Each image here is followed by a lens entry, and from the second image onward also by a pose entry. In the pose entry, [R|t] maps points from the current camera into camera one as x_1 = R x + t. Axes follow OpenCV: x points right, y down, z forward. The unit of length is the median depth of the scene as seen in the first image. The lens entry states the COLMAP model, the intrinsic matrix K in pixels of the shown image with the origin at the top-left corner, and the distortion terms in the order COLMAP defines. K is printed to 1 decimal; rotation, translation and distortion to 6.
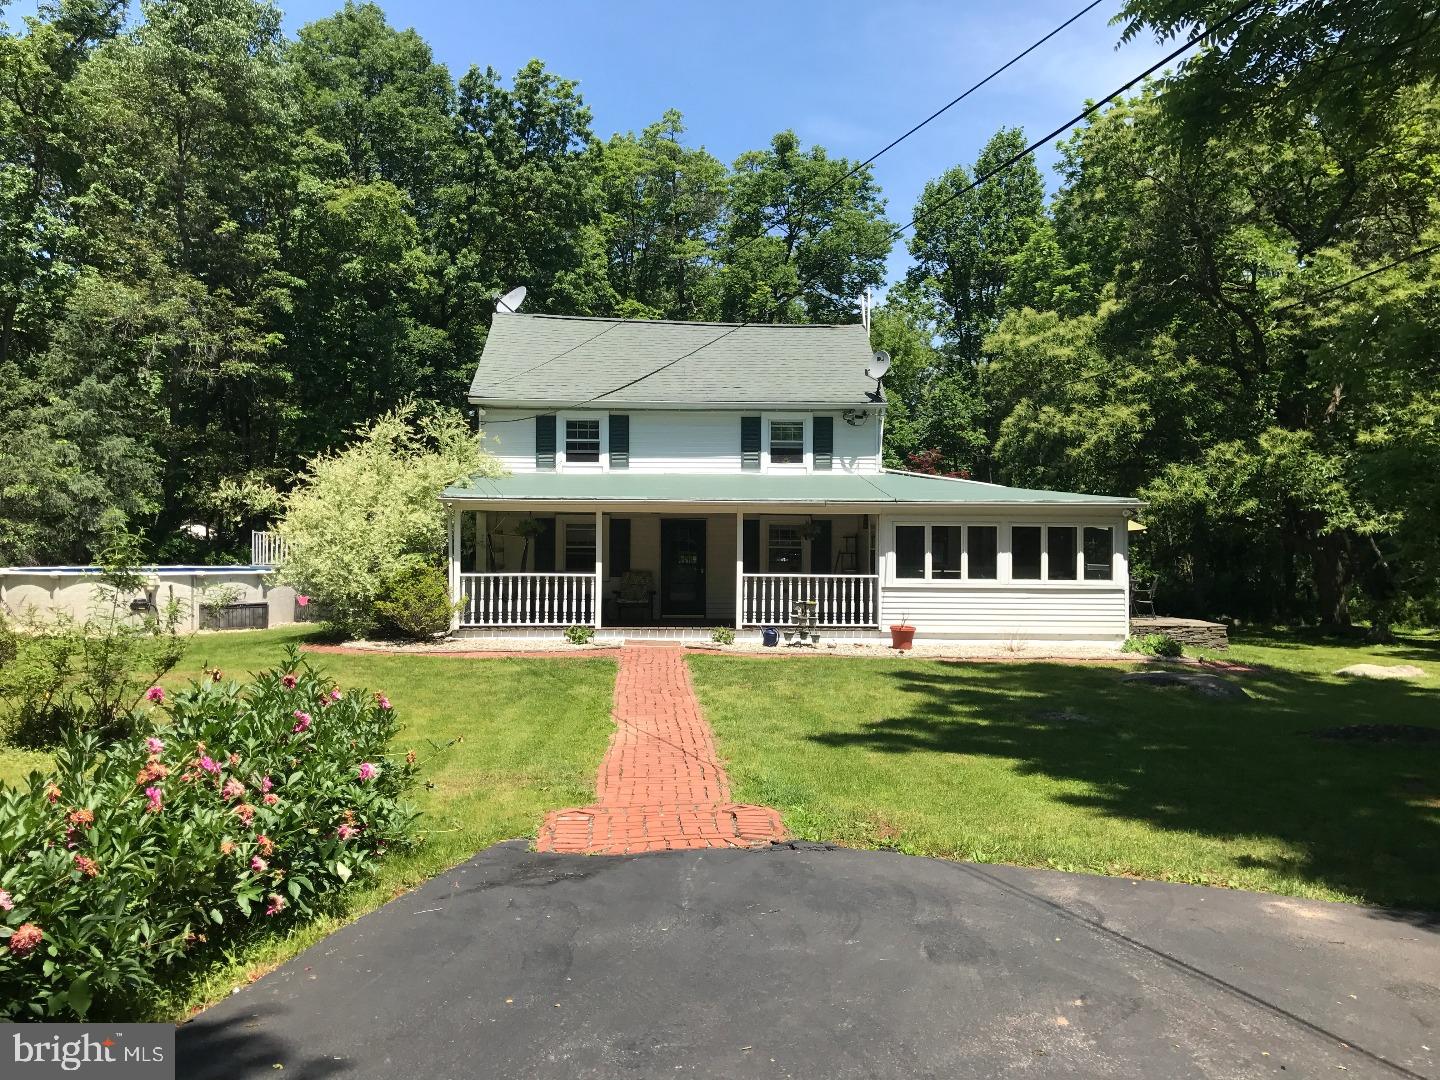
lens RADIAL K [[1196.2, 0, 719.5], [0, 1196.2, 544.8], [0, 0, 1]] dist [0.065979, 0.003180]
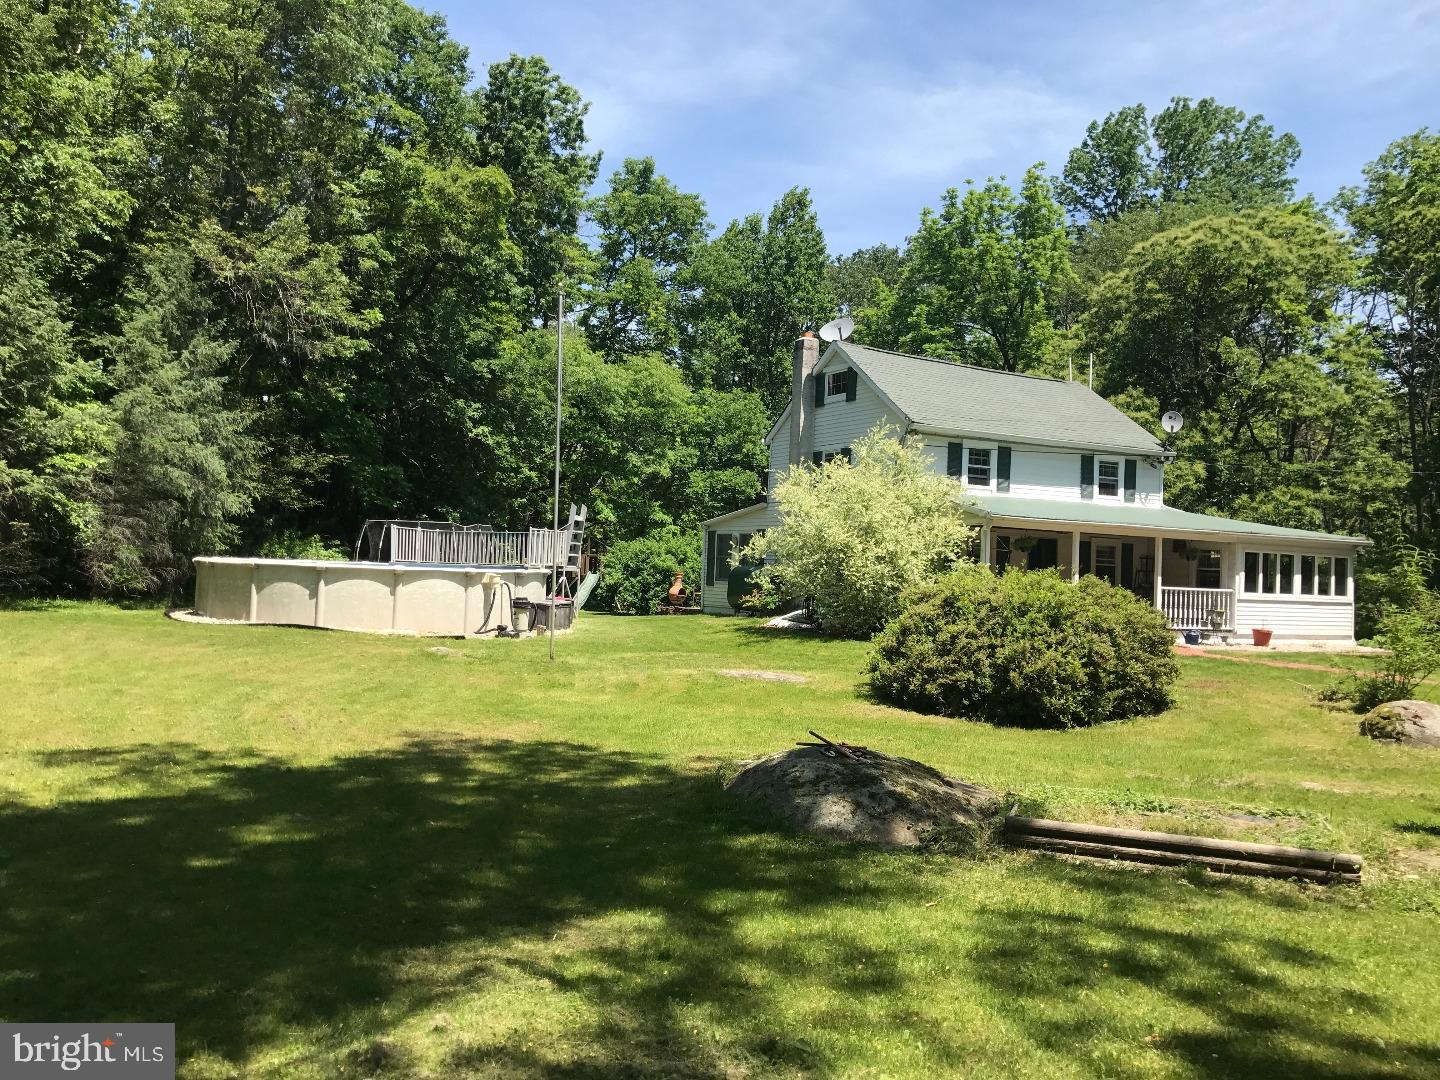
lens RADIAL K [[1196.2, 0, 718.7], [0, 1196.2, 536.4], [0, 0, 1]] dist [0.065979, 0.003180]
pose [[0.865438, 0.035855, 0.499732, -0.904122], [-0.033707, 0.999343, -0.013327, 0.003565], [-0.499881, -0.005311, 0.866078, 0.131195]]
